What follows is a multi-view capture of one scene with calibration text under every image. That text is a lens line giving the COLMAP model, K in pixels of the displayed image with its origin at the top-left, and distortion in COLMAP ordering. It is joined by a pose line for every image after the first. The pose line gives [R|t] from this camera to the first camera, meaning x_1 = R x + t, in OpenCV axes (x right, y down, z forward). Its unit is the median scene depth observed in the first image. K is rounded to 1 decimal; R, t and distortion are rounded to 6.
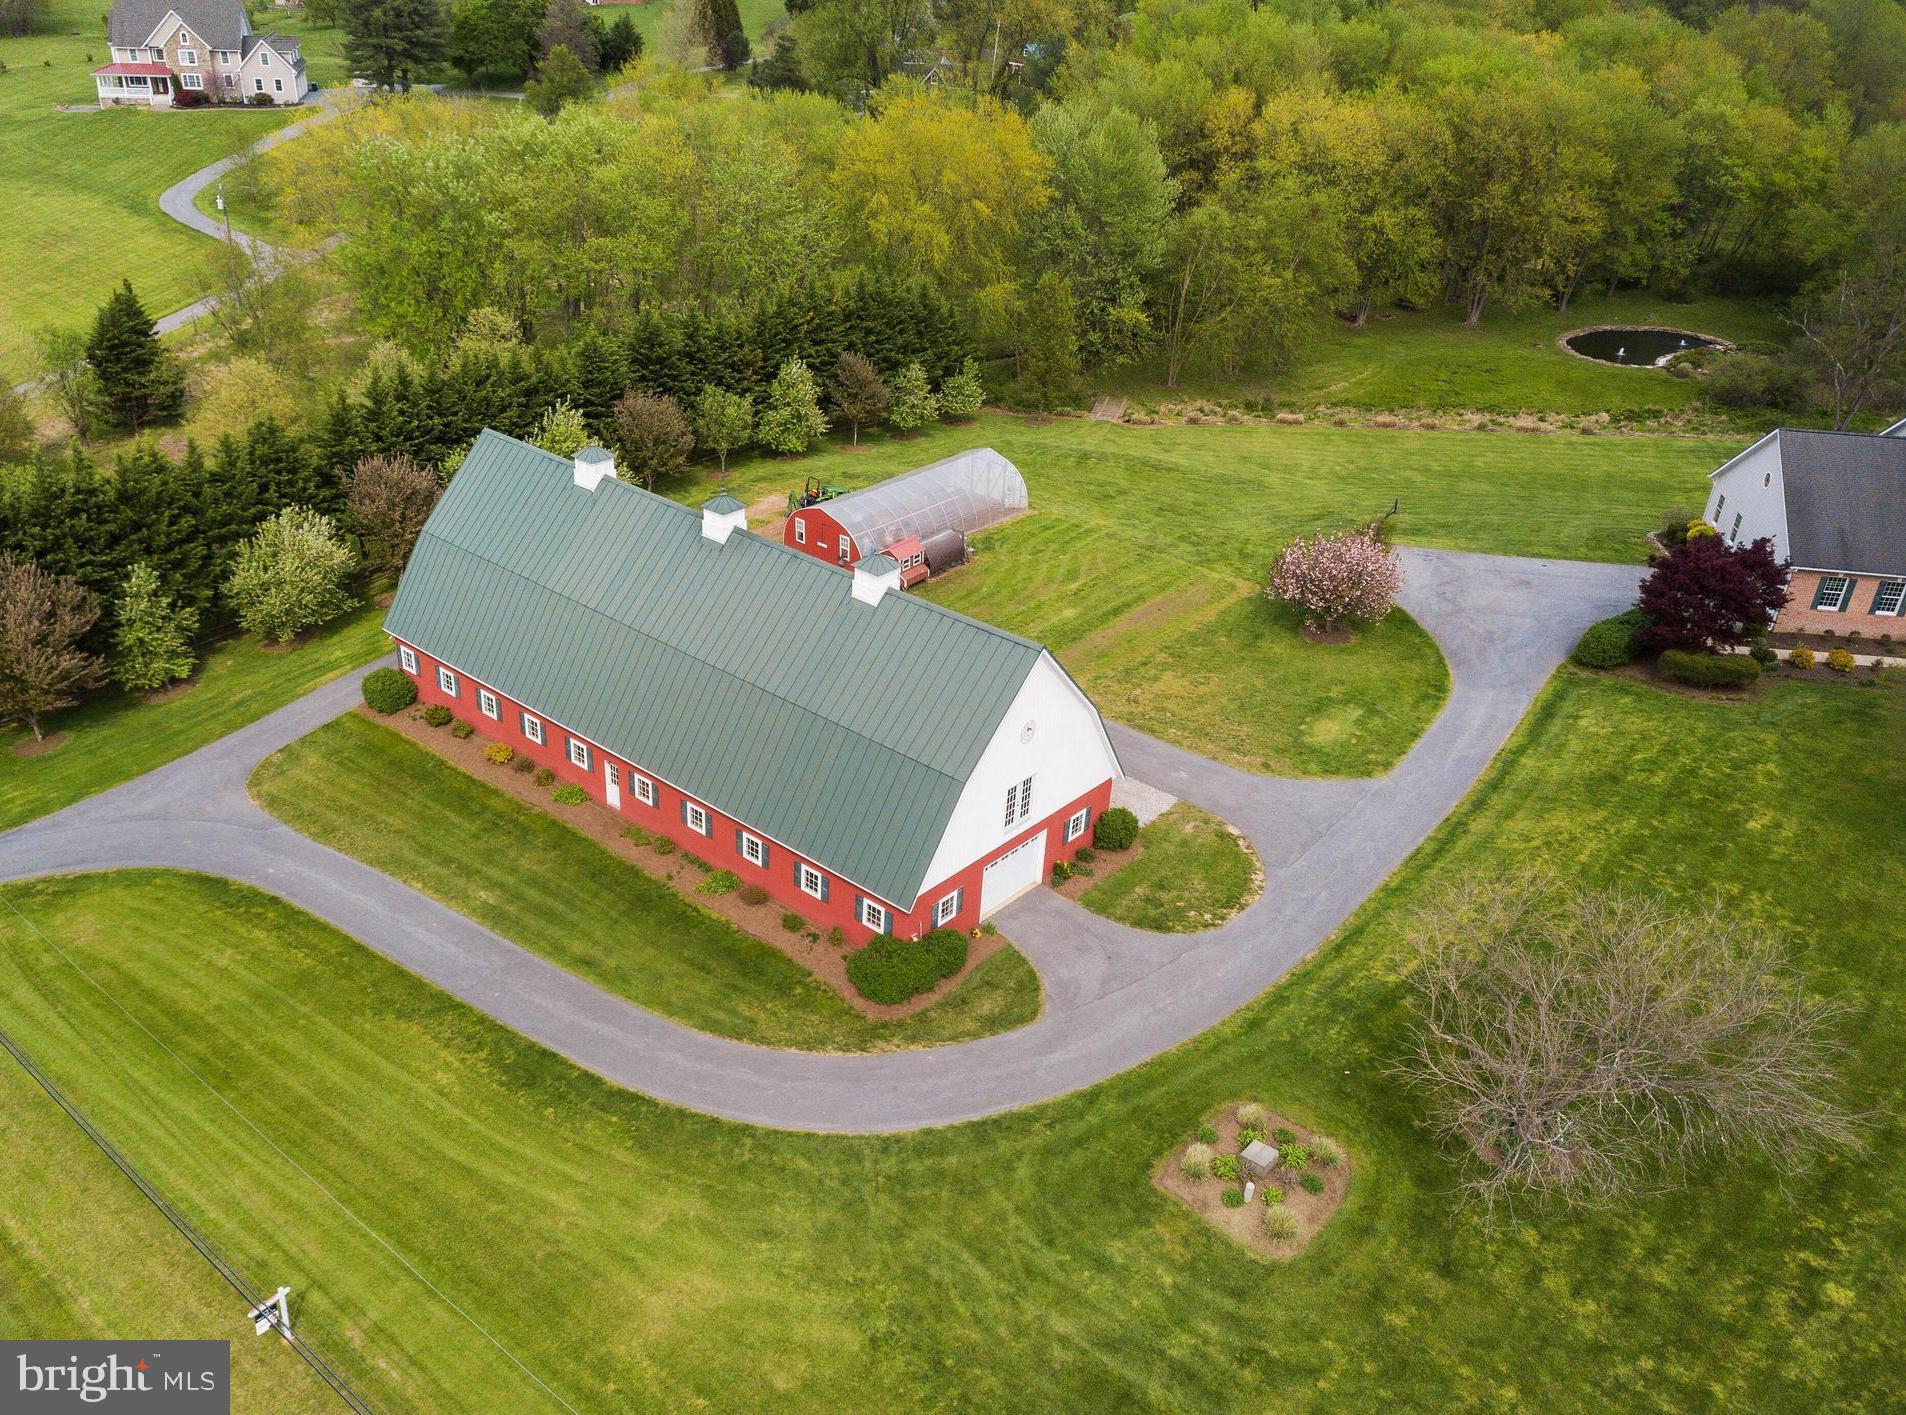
lens RADIAL K [[1595.5, 0, 876.2], [0, 1595.5, 730.5], [0, 0, 1]] dist [0.031417, -0.007555]
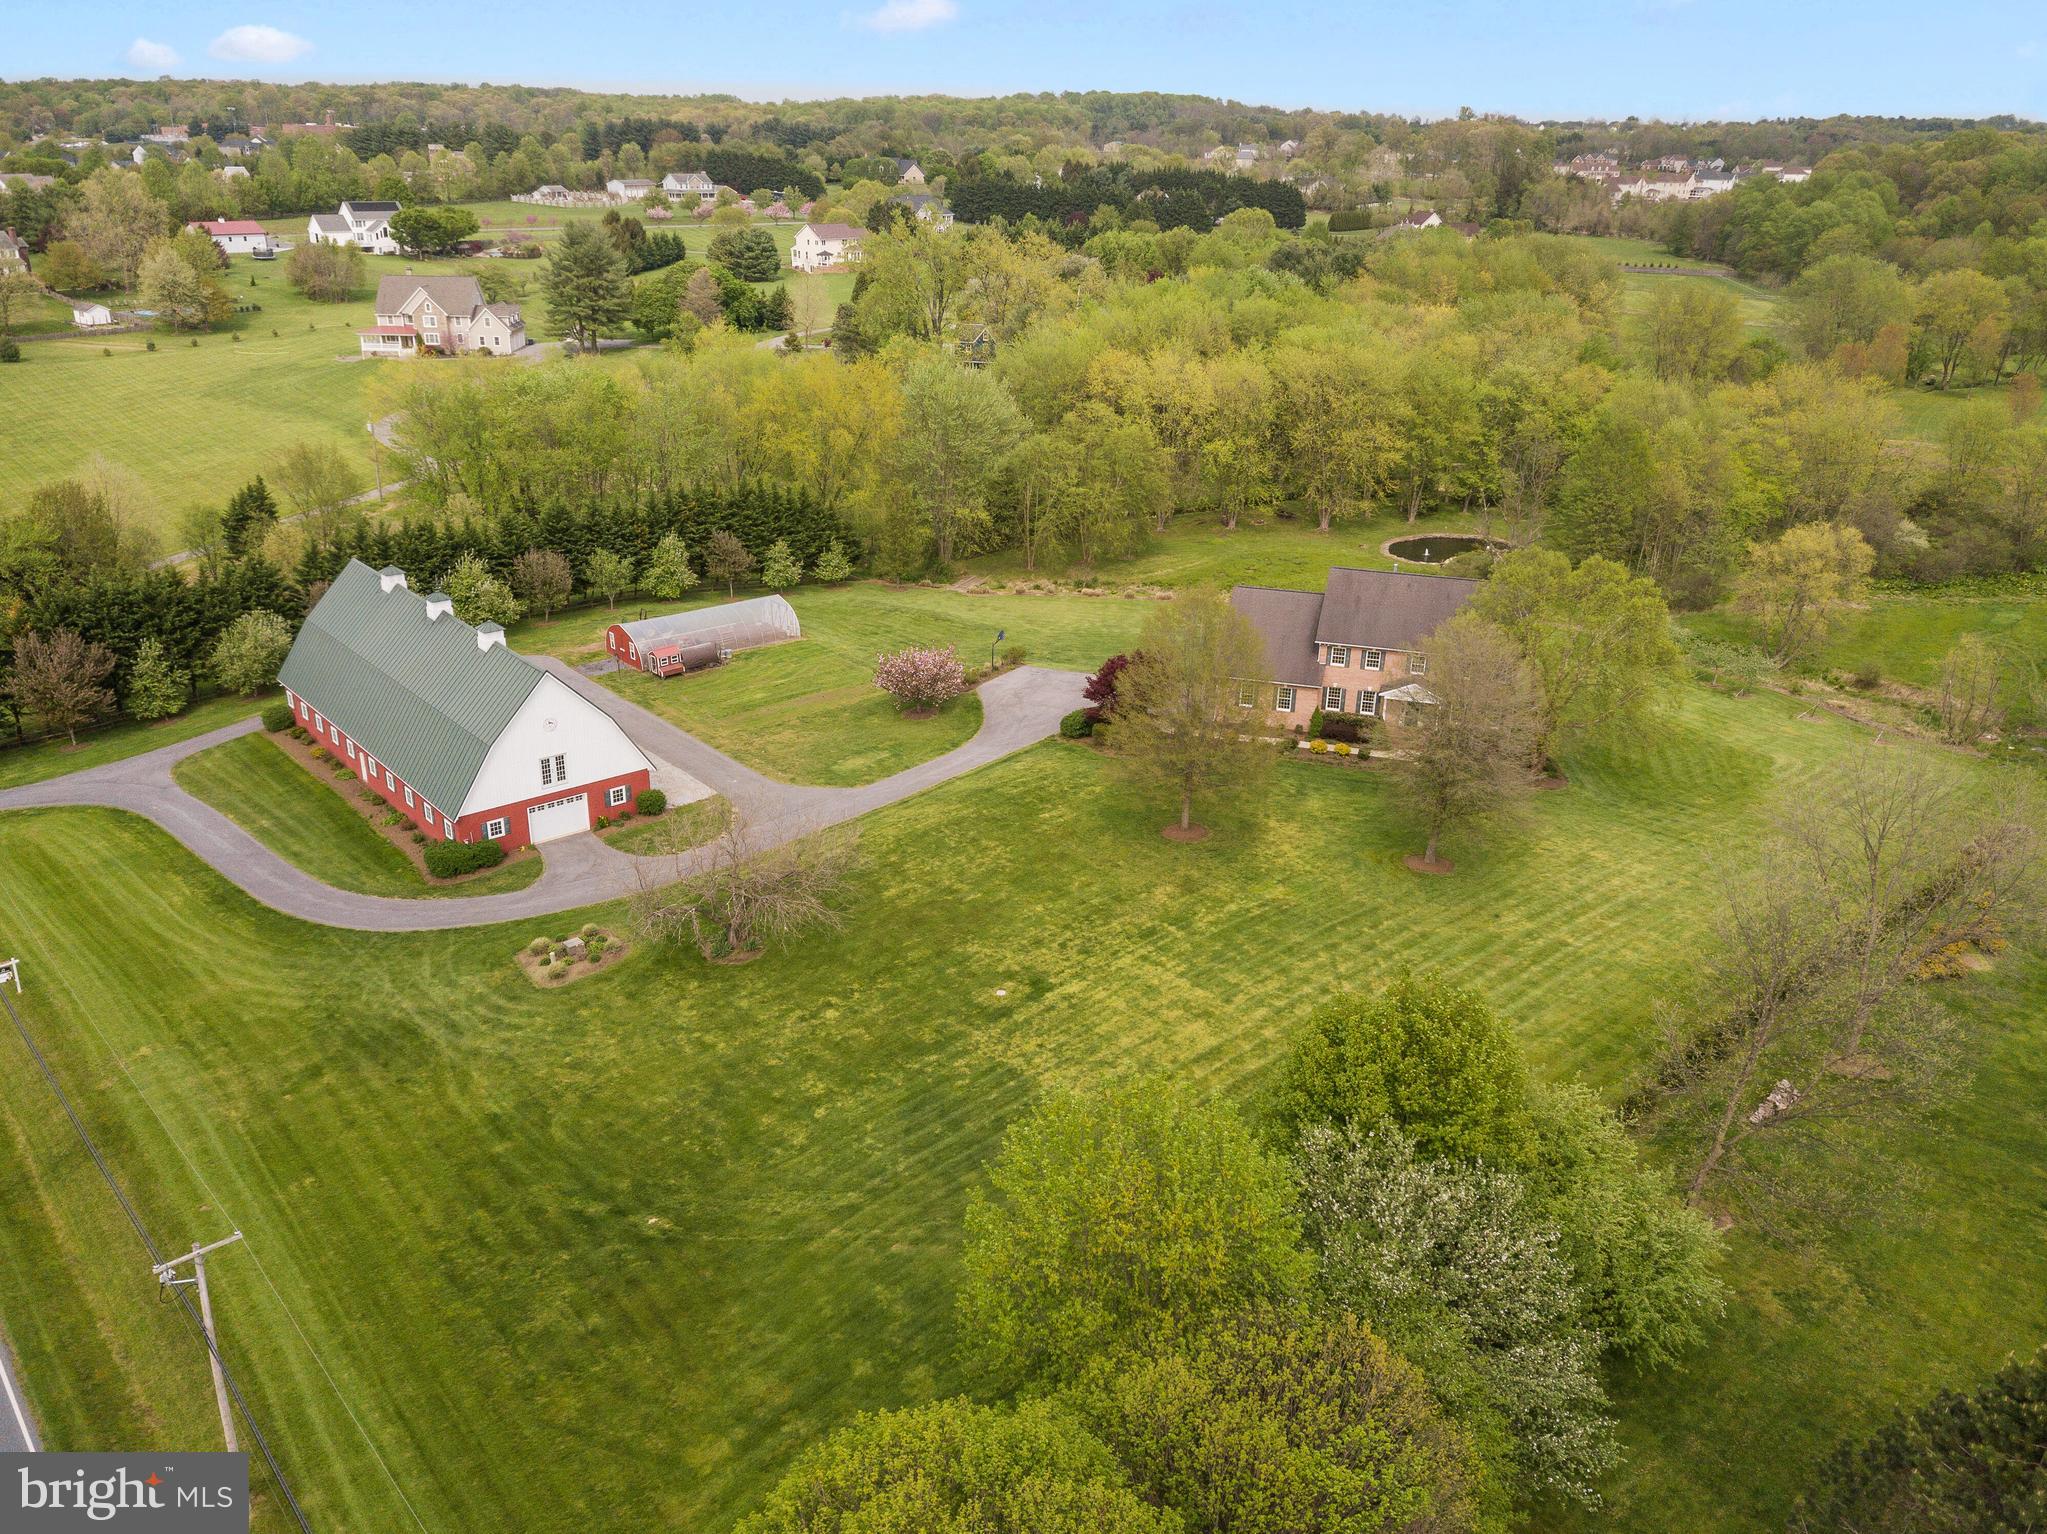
lens RADIAL K [[1579.3, 0, 1020.4], [0, 1579.3, 752.5], [0, 0, 1]] dist [0.043402, -0.025118]
pose [[0.991261, 0.034198, -0.127403, 0.655615], [-0.049578, 0.991586, -0.119577, 0.167730], [0.122242, 0.124848, 0.984617, -0.476995]]
